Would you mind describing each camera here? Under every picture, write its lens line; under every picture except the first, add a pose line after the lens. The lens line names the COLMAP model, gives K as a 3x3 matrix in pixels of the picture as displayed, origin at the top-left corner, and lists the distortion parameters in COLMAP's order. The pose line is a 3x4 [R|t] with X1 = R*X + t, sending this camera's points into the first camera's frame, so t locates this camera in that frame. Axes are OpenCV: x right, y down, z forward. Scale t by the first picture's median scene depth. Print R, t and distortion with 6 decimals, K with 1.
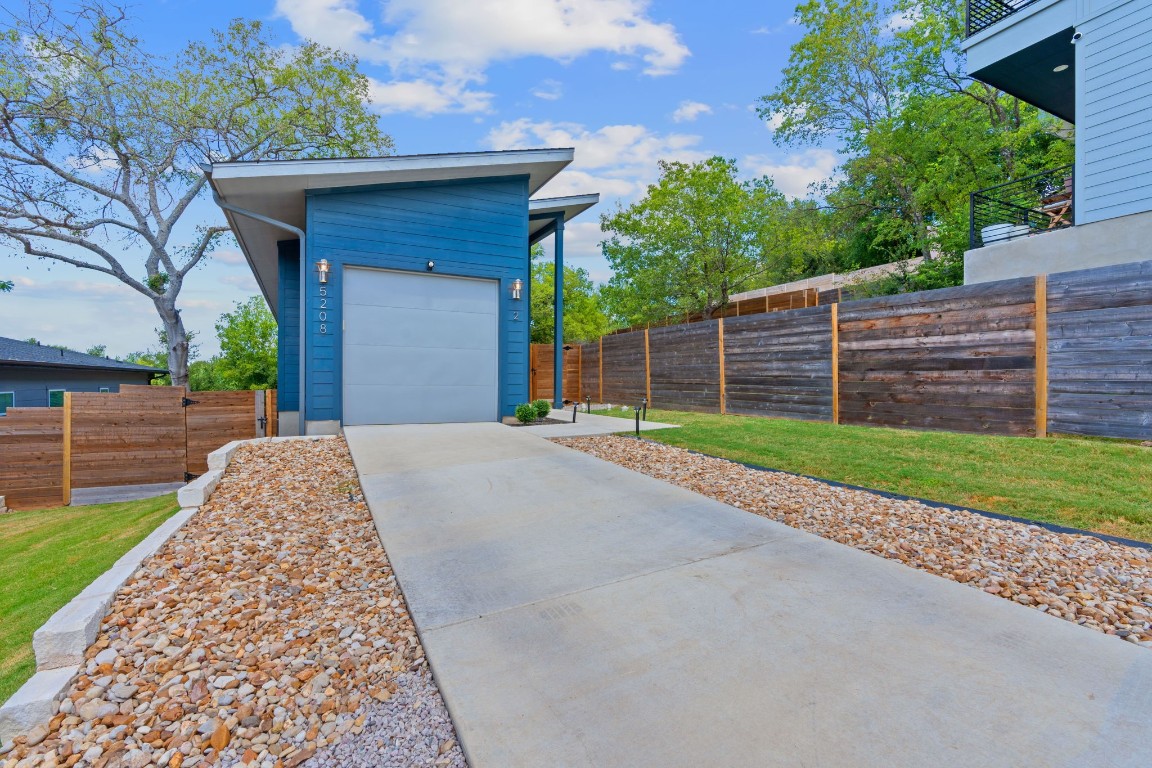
lens RADIAL K [[525.8, 0, 571.3], [0, 525.8, 383.8], [0, 0, 1]] dist [-0.005818, 0.000545]
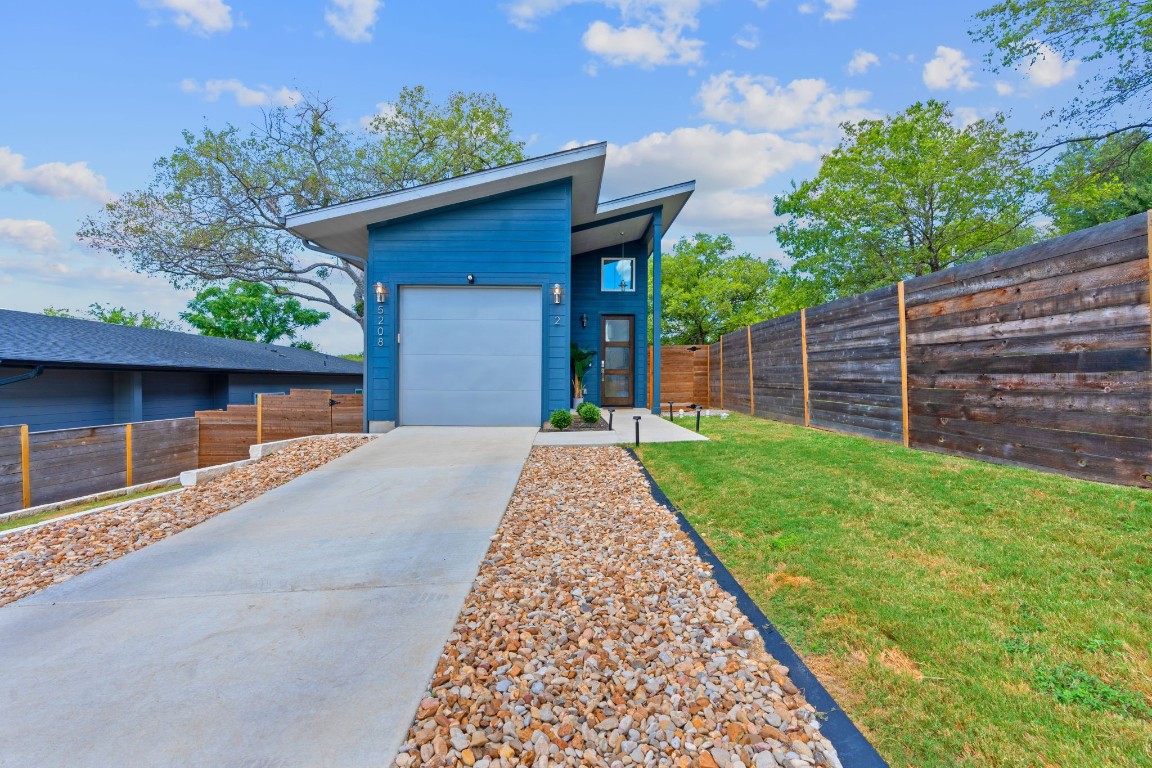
lens RADIAL K [[522.2, 0, 574.8], [0, 522.2, 378.3], [0, 0, 1]] dist [-0.006128, 0.001373]
pose [[0.897615, -0.005877, -0.440740, 0.424829], [0.001378, 0.999944, -0.010526, -0.011319], [0.440777, 0.008841, 0.897573, 0.150381]]
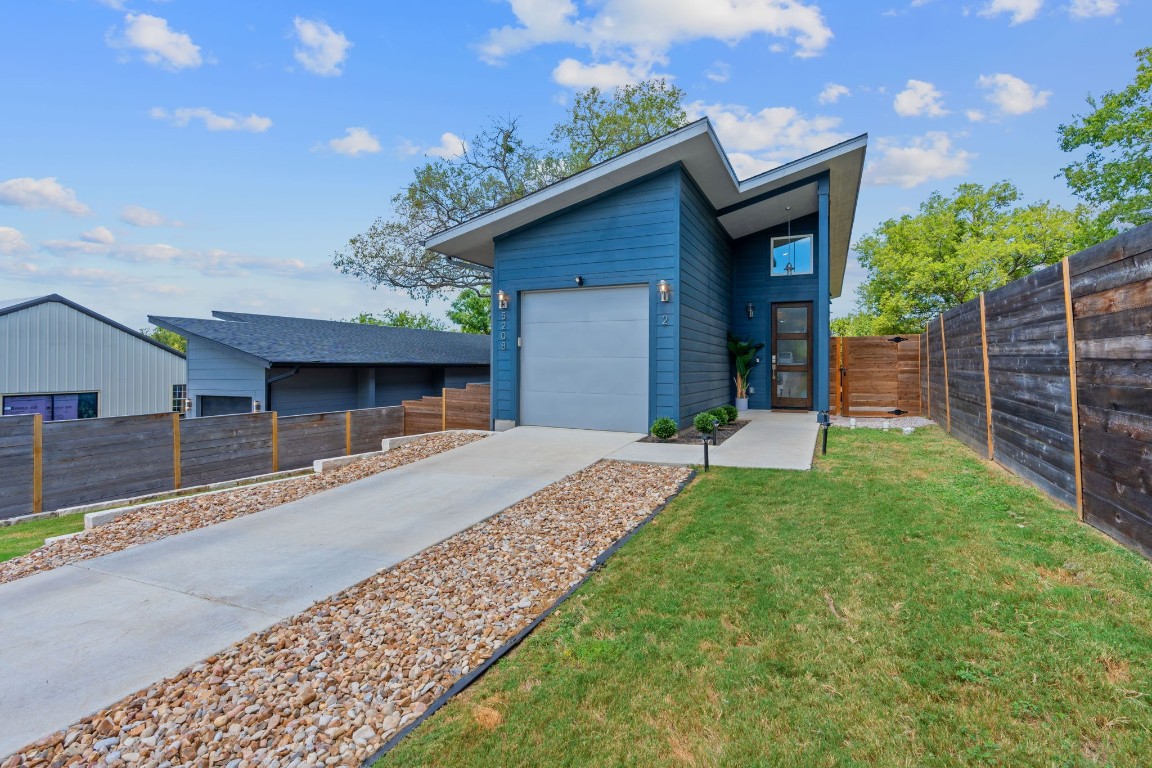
lens RADIAL K [[529.8, 0, 574.6], [0, 529.8, 355.3], [0, 0, 1]] dist [-0.009120, 0.002980]
pose [[0.600141, -0.014887, -0.799756, 0.631960], [-0.003923, 0.999760, -0.021554, -0.055859], [0.799885, 0.016073, 0.599939, 0.380037]]
